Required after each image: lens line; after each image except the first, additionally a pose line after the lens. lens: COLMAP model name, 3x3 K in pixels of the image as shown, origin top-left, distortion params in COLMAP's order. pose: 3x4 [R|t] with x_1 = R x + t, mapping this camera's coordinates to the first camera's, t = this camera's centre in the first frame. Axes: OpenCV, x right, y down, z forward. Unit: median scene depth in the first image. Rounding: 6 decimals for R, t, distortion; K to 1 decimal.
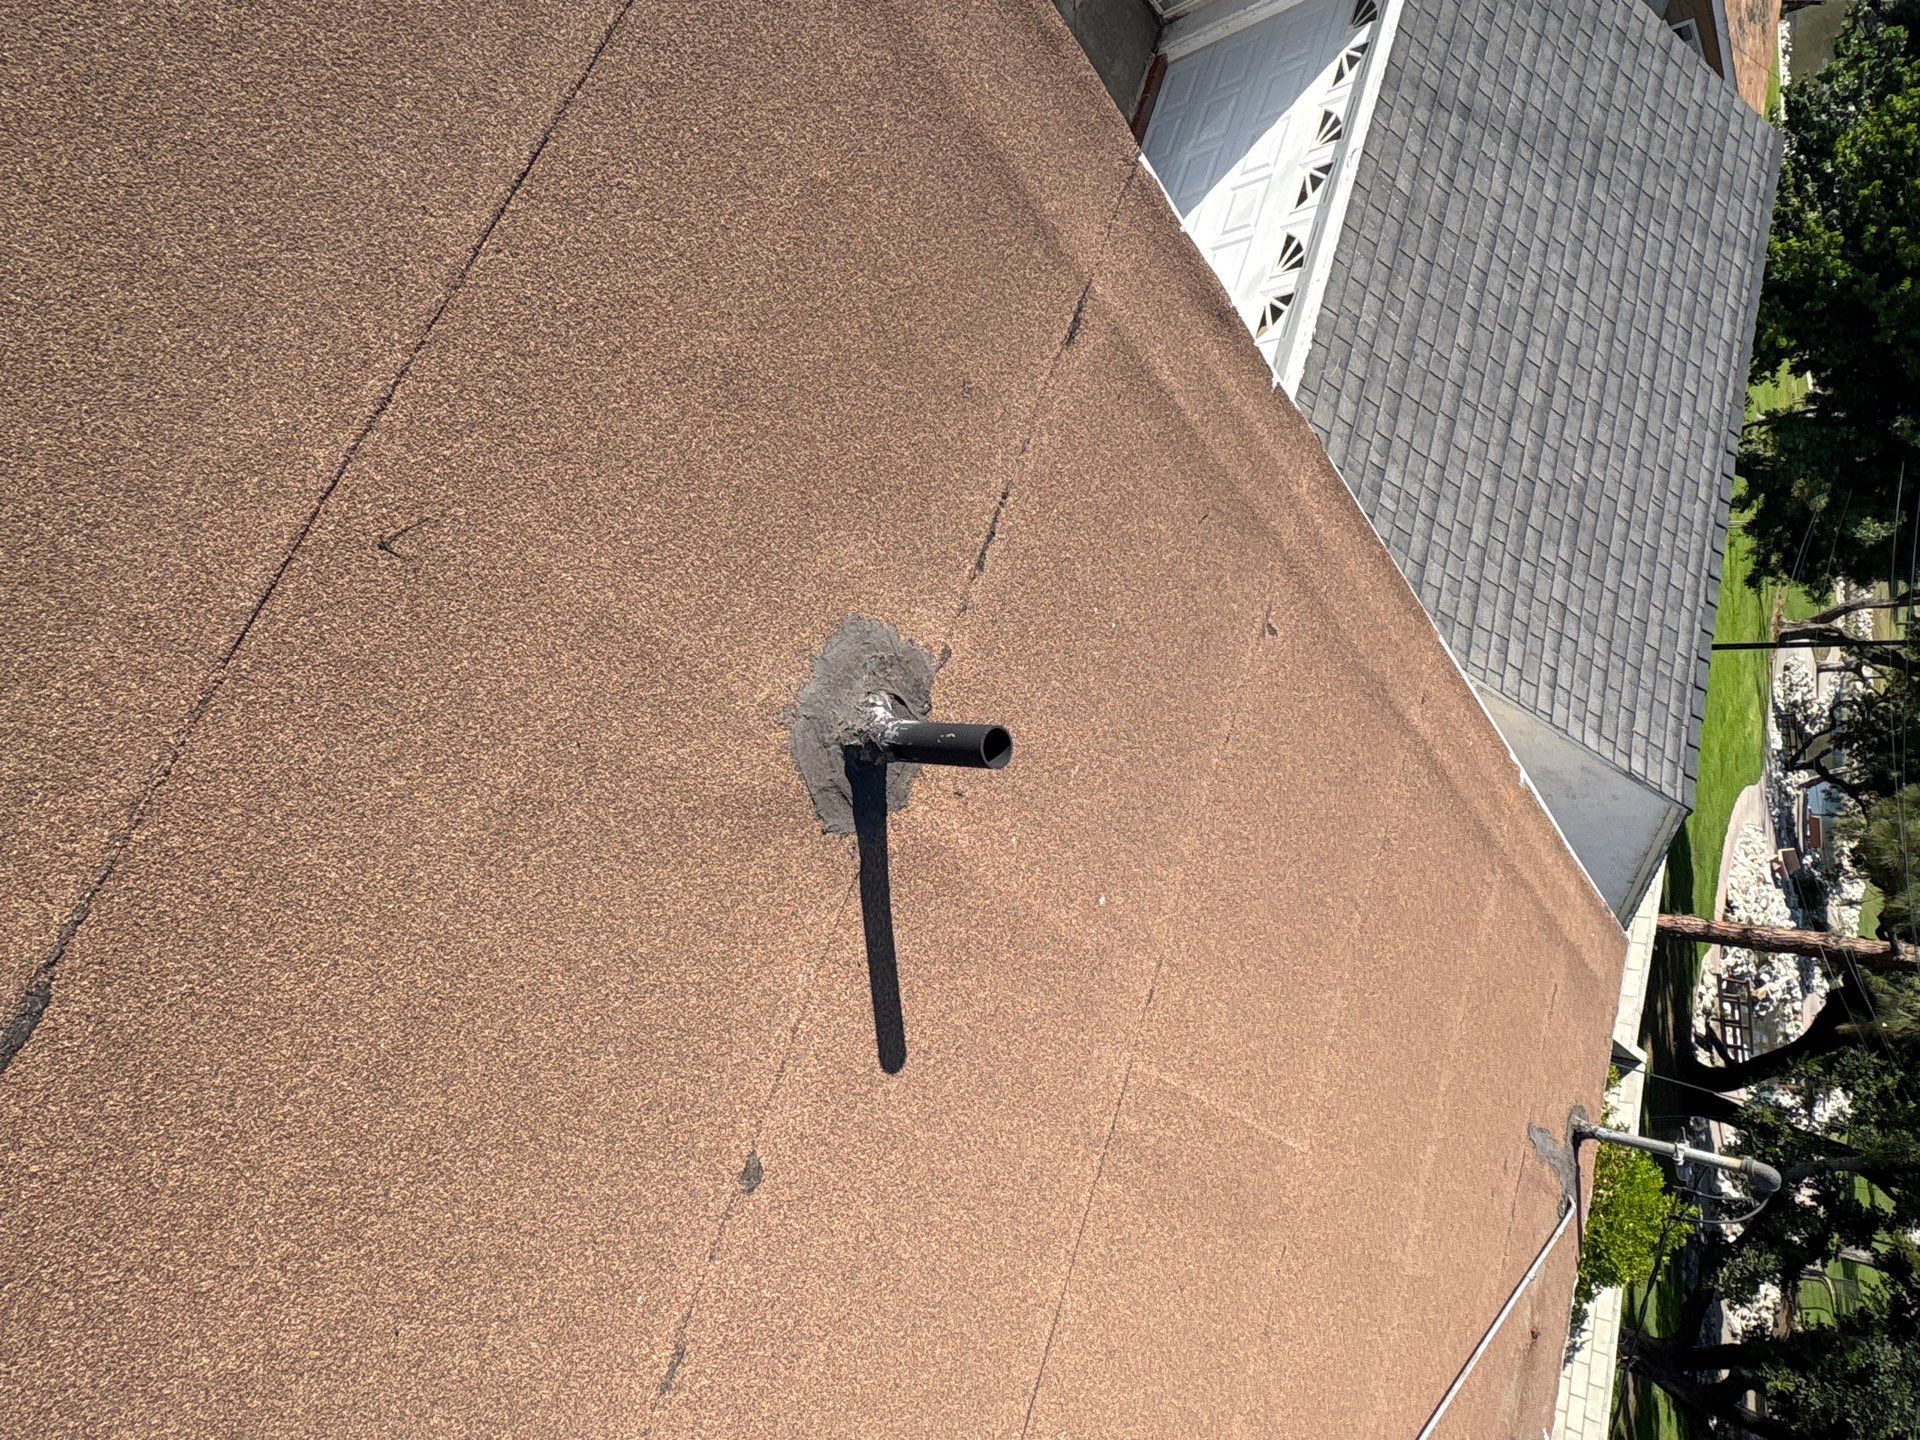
lens RADIAL K [[1186.0, 0, 960.0], [0, 1186.0, 720.0], [0, 0, 1]] dist [0.009634, 0.000034]
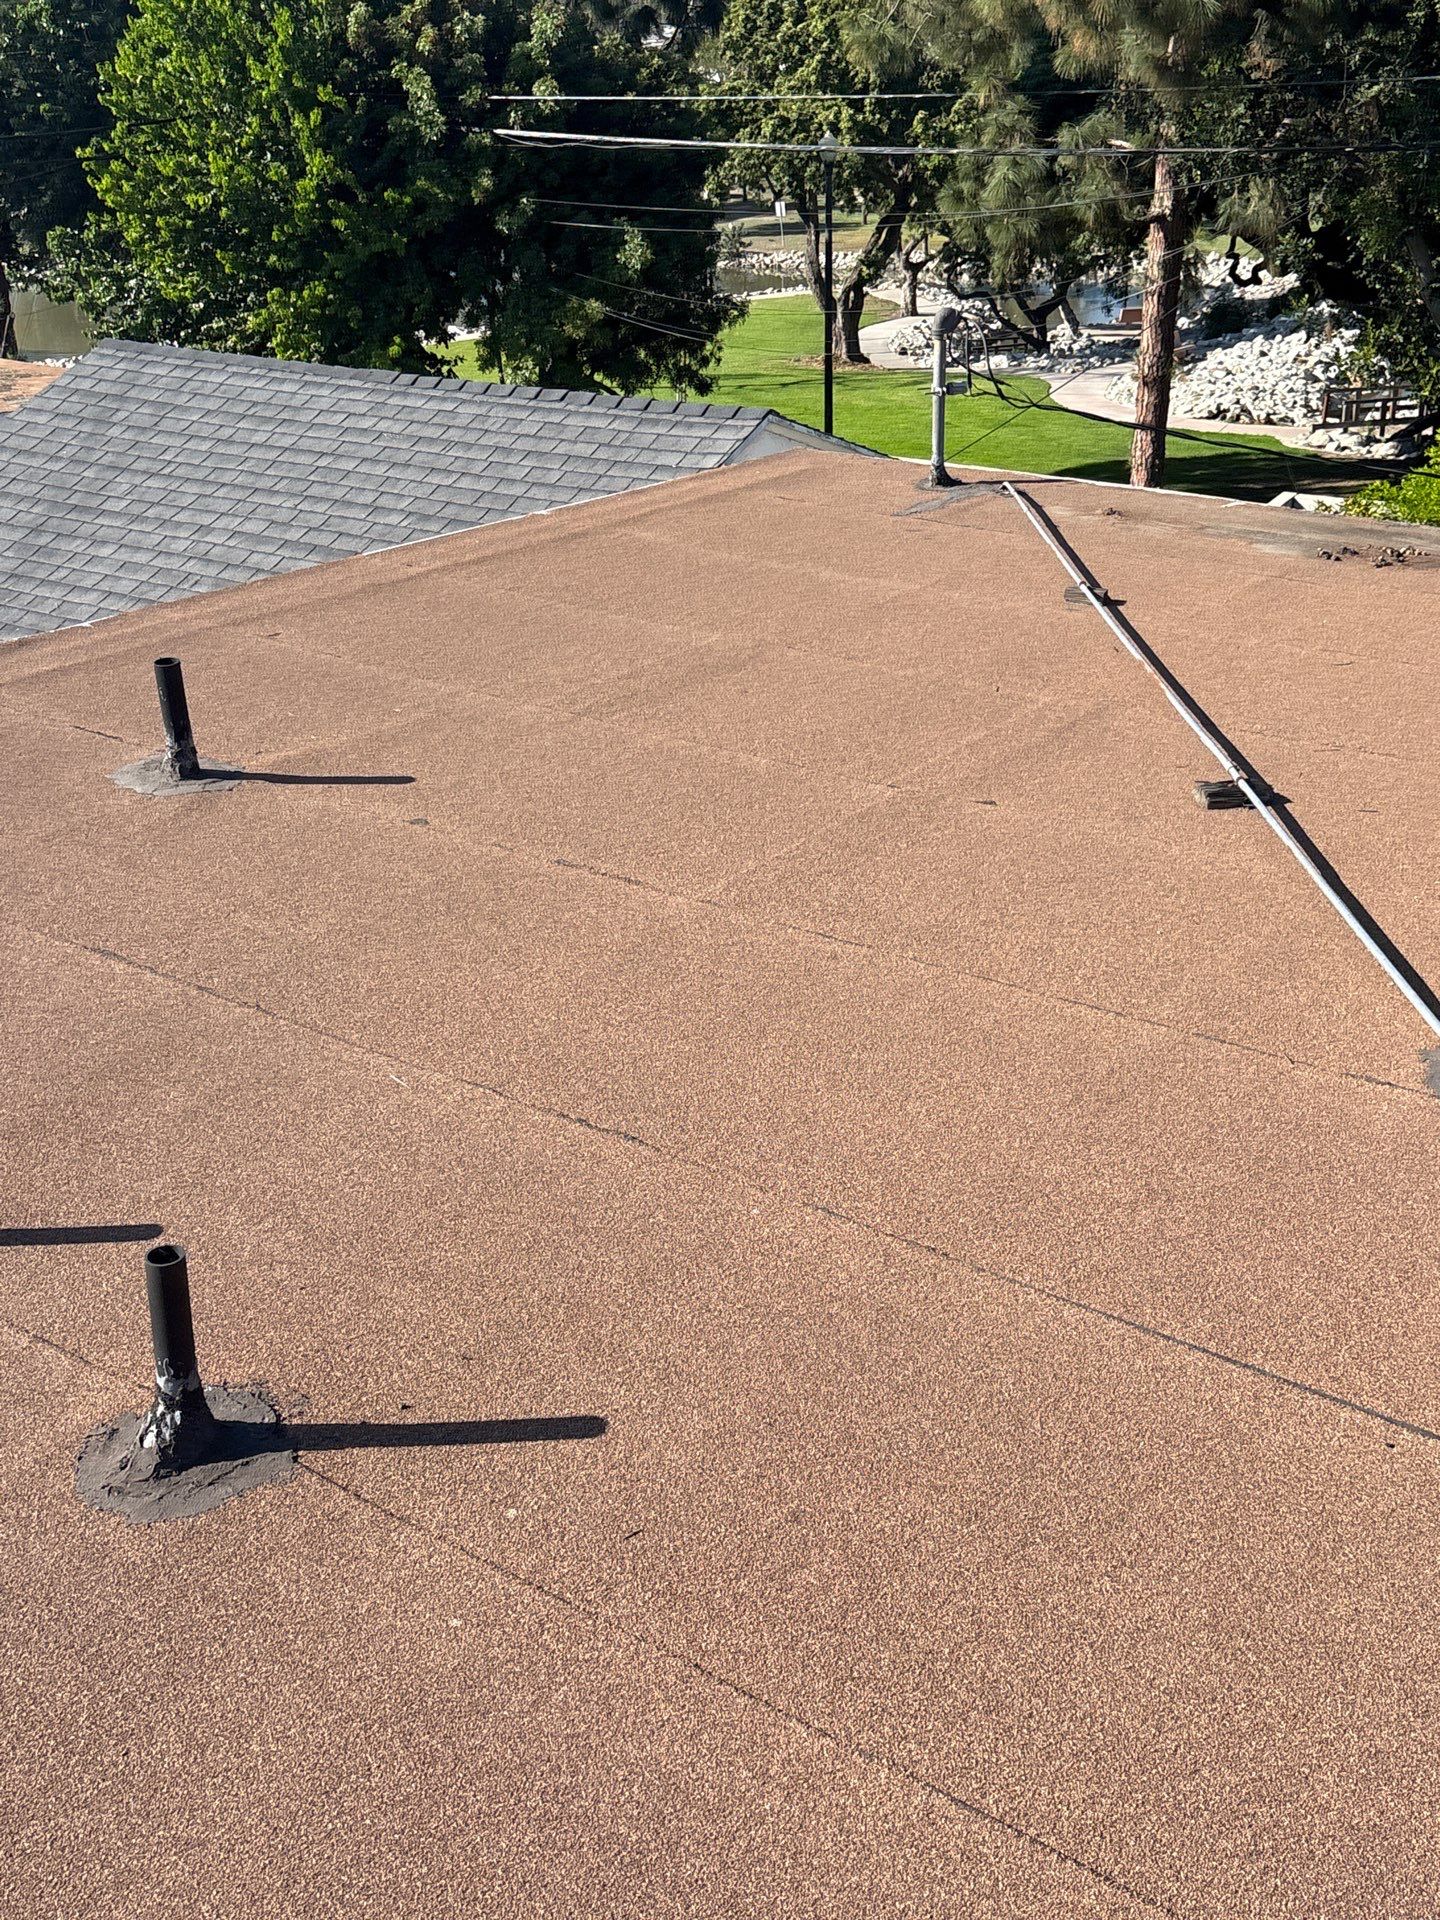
lens RADIAL K [[2038.9, 0, 720.0], [0, 2038.9, 960.0], [0, 0, 1]] dist [0.010788, 0.041421]
pose [[0.075140, -0.948177, 0.308730, -0.113333], [0.989369, 0.032229, -0.141814, 0.114536], [0.124514, 0.316104, 0.940518, -0.143703]]
